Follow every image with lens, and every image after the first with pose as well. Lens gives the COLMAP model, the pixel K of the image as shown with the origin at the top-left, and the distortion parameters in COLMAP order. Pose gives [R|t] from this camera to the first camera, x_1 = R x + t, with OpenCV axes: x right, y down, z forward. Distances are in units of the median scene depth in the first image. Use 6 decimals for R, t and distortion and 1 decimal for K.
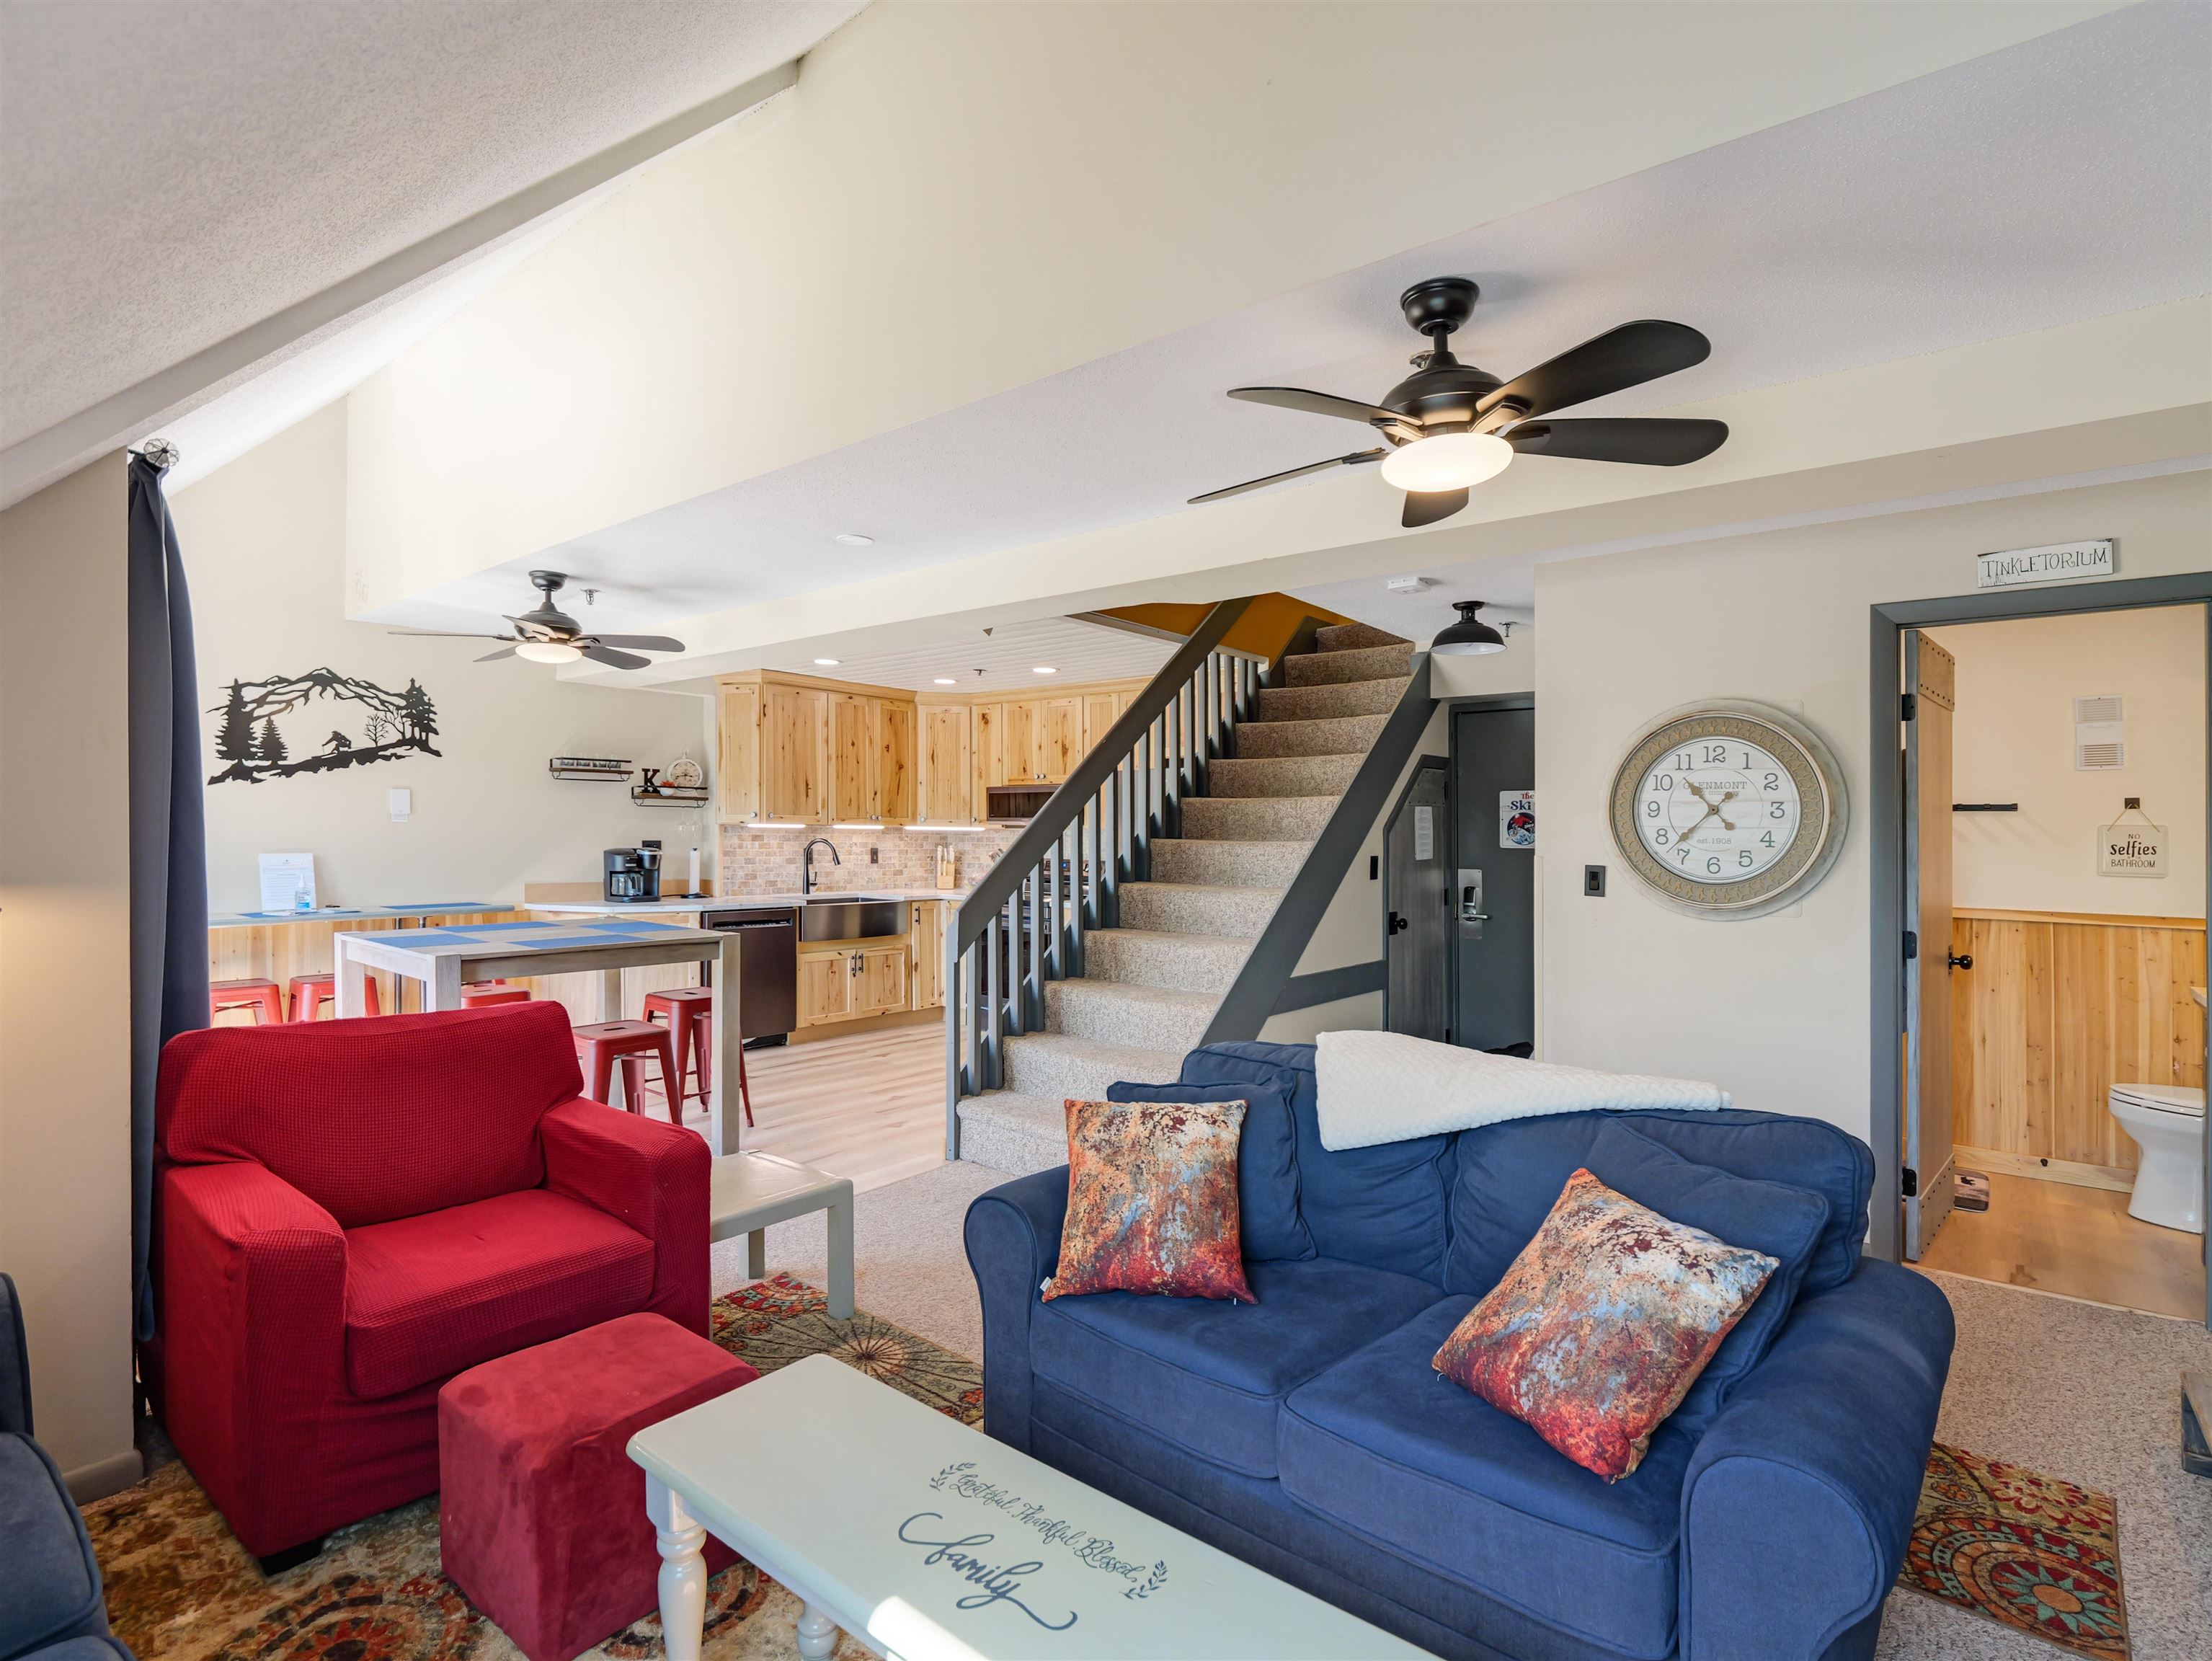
lens RADIAL K [[1100.8, 0, 1108.6], [0, 1100.8, 833.8], [0, 0, 1]] dist [-0.001565, -0.000033]
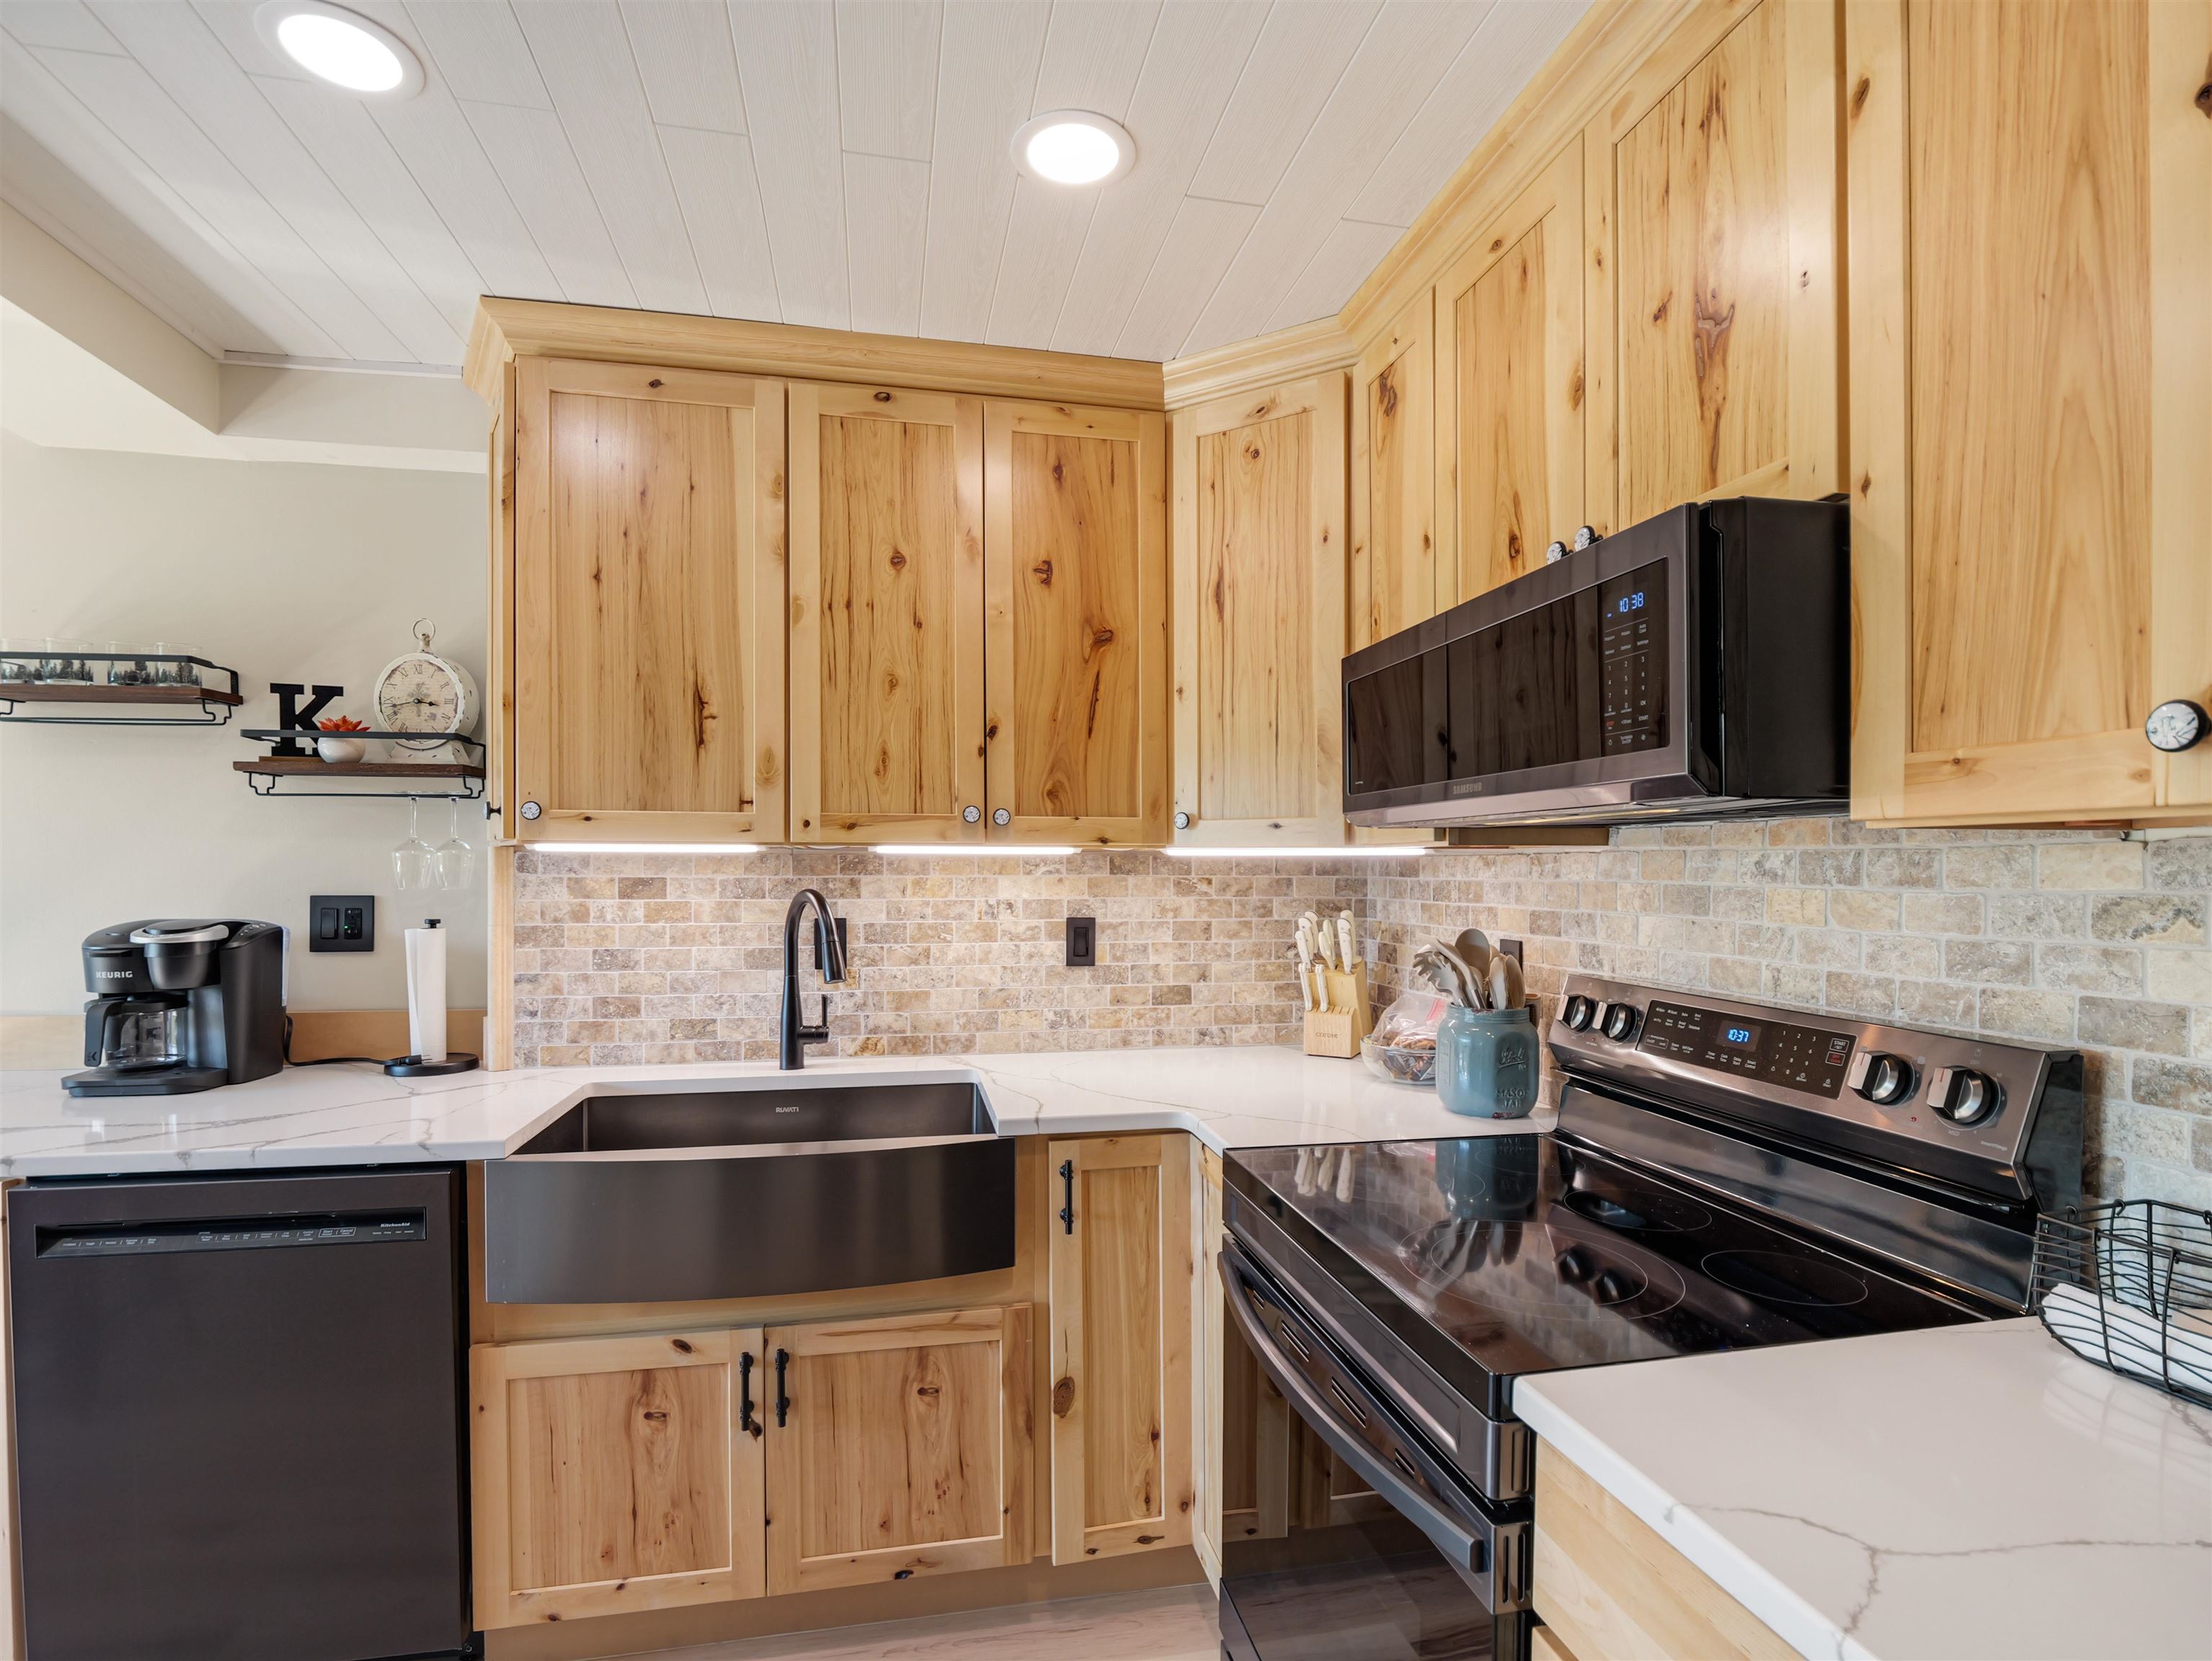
lens RADIAL K [[1100.8, 0, 1111.3], [0, 1100.8, 896.8], [0, 0, 1]] dist [-0.001565, -0.000033]
pose [[0.784639, 0.006632, -0.619917, -0.012327], [0.004750, 0.999849, 0.016709, 0.002189], [0.619934, -0.016055, 0.784490, 1.017100]]
